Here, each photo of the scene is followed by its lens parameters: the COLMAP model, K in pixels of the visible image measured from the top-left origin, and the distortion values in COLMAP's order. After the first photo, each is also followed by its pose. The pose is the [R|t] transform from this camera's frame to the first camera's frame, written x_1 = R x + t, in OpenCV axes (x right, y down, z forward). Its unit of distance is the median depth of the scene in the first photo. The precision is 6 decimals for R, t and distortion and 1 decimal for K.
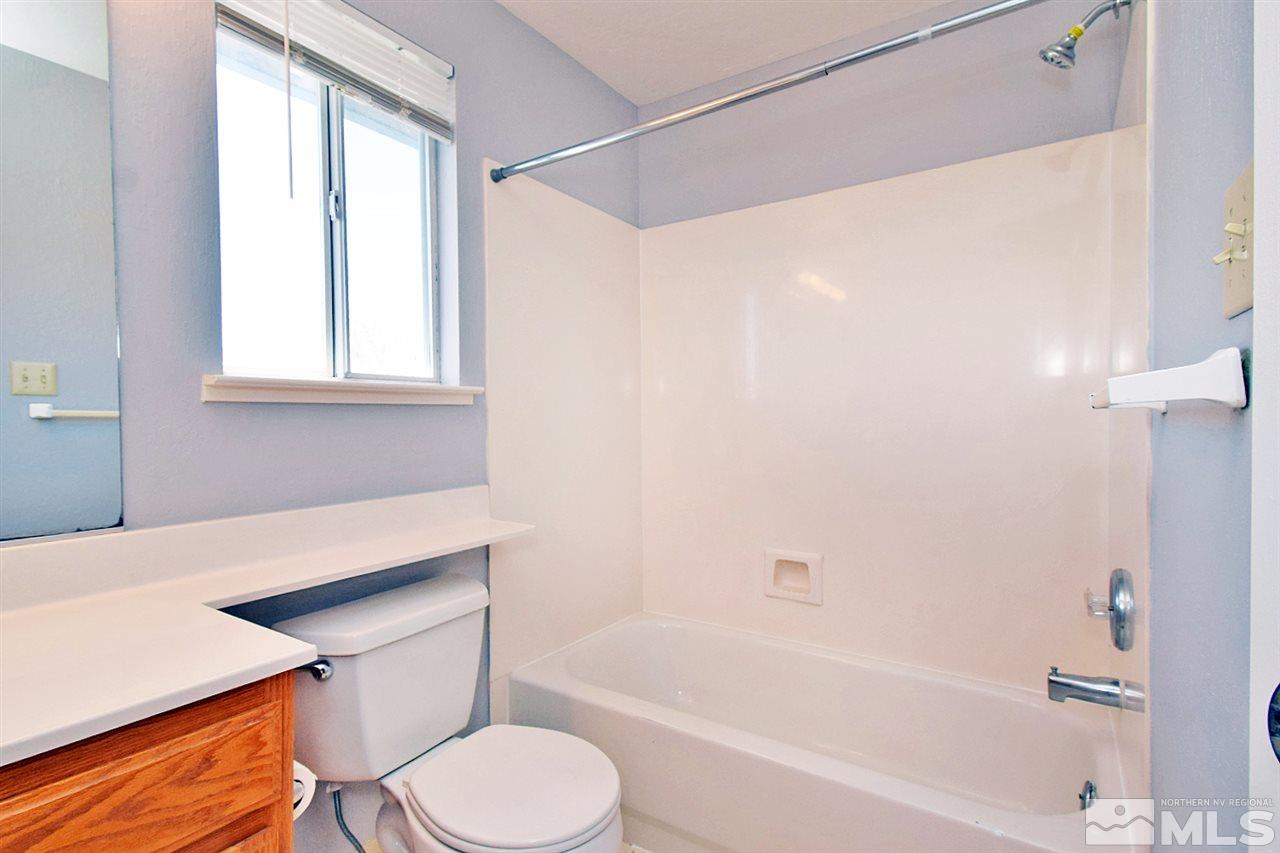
lens RADIAL K [[587.1, 0, 641.7], [0, 587.1, 427.3], [0, 0, 1]] dist [-0.005931, -0.004352]
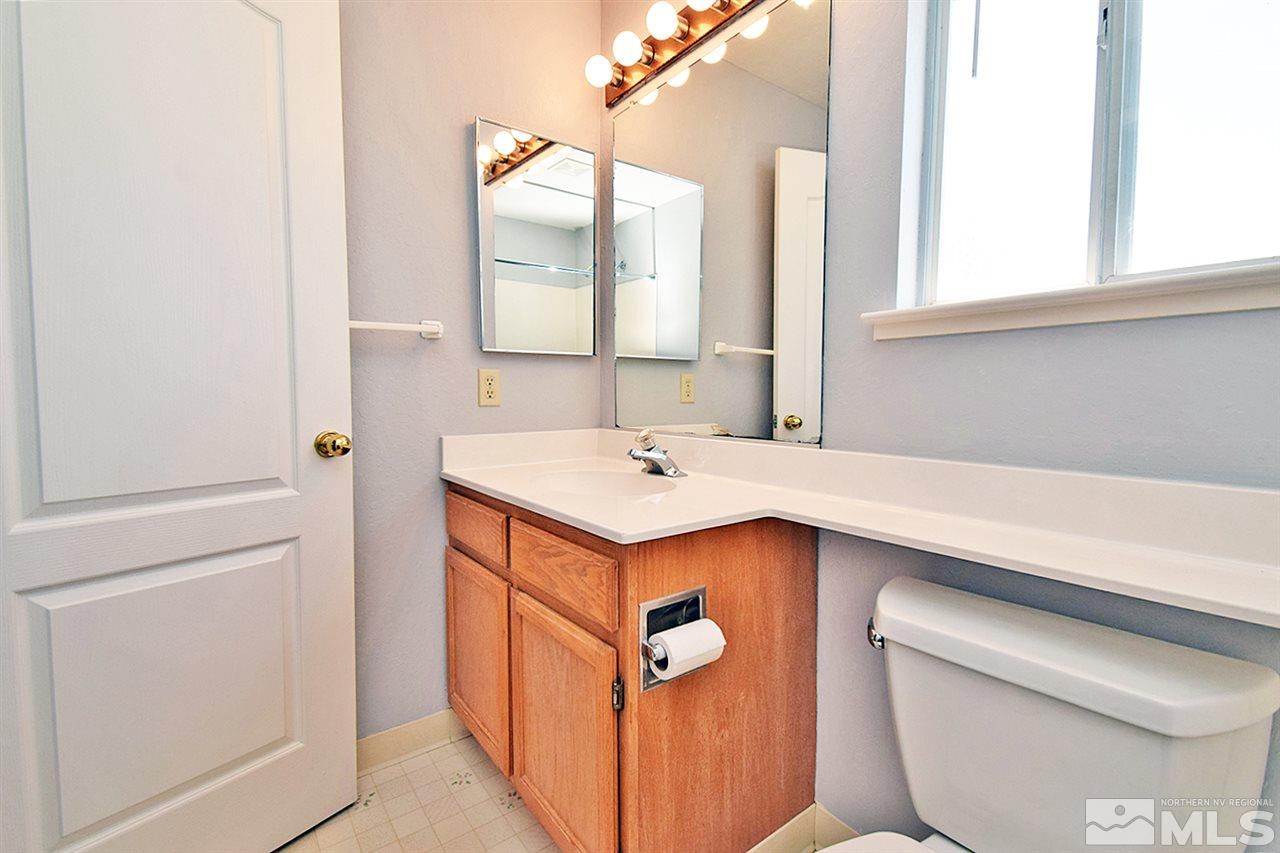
lens RADIAL K [[587.1, 0, 640.8], [0, 587.1, 423.5], [0, 0, 1]] dist [-0.005931, -0.004352]
pose [[-0.338612, 0.077886, -0.937697, 0.651463], [-0.006005, 0.996369, 0.084928, 0.043253], [0.940907, 0.034388, -0.336915, 1.651974]]
